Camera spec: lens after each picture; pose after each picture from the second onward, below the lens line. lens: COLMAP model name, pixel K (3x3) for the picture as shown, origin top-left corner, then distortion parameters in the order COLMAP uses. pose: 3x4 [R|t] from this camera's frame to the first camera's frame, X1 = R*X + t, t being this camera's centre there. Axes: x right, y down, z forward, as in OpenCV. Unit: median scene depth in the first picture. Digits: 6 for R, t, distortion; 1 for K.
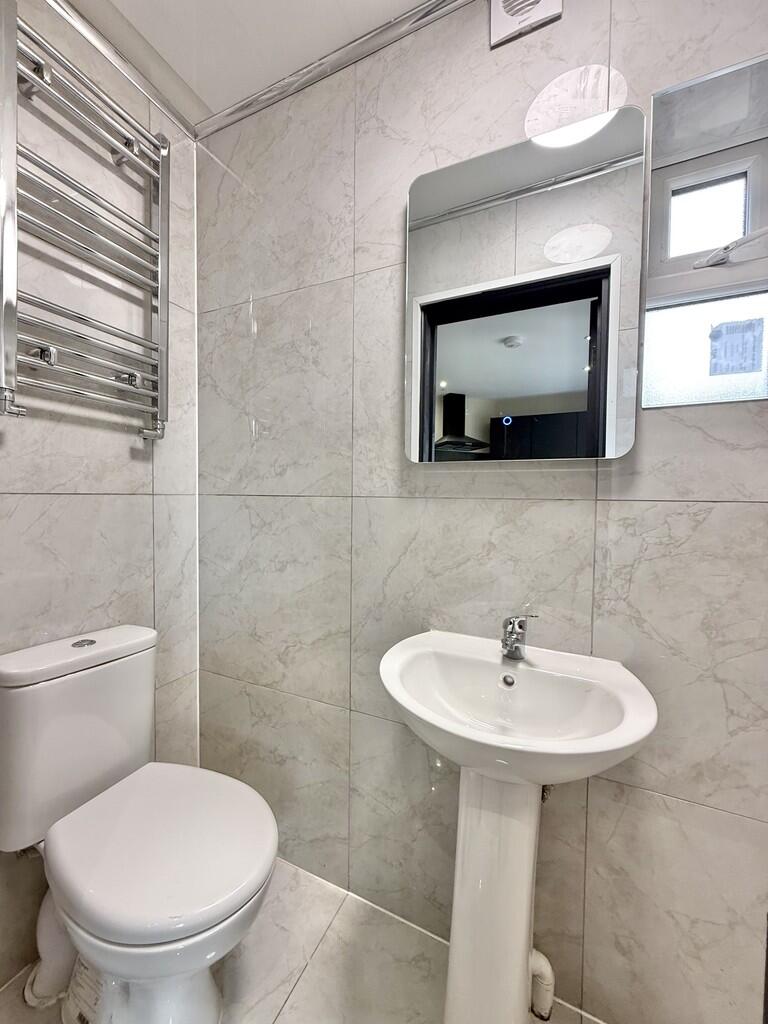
lens RADIAL K [[410.9, 0, 379.2], [0, 410.9, 511.8], [0, 0, 1]] dist [0.002510, 0.000344]
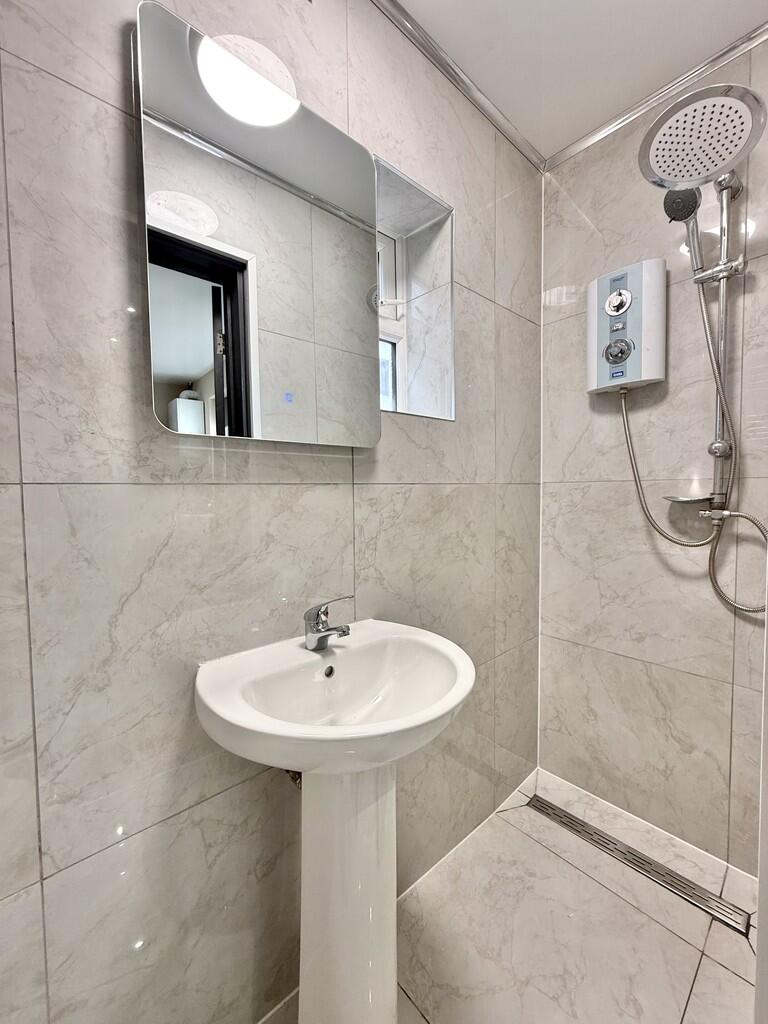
lens RADIAL K [[410.9, 0, 380.2], [0, 410.9, 510.2], [0, 0, 1]] dist [0.002510, 0.000344]
pose [[0.391890, -0.062054, 0.917917, -0.439519], [0.052576, 0.997603, 0.044995, -0.002996], [-0.918509, 0.030627, 0.394213, 0.441783]]
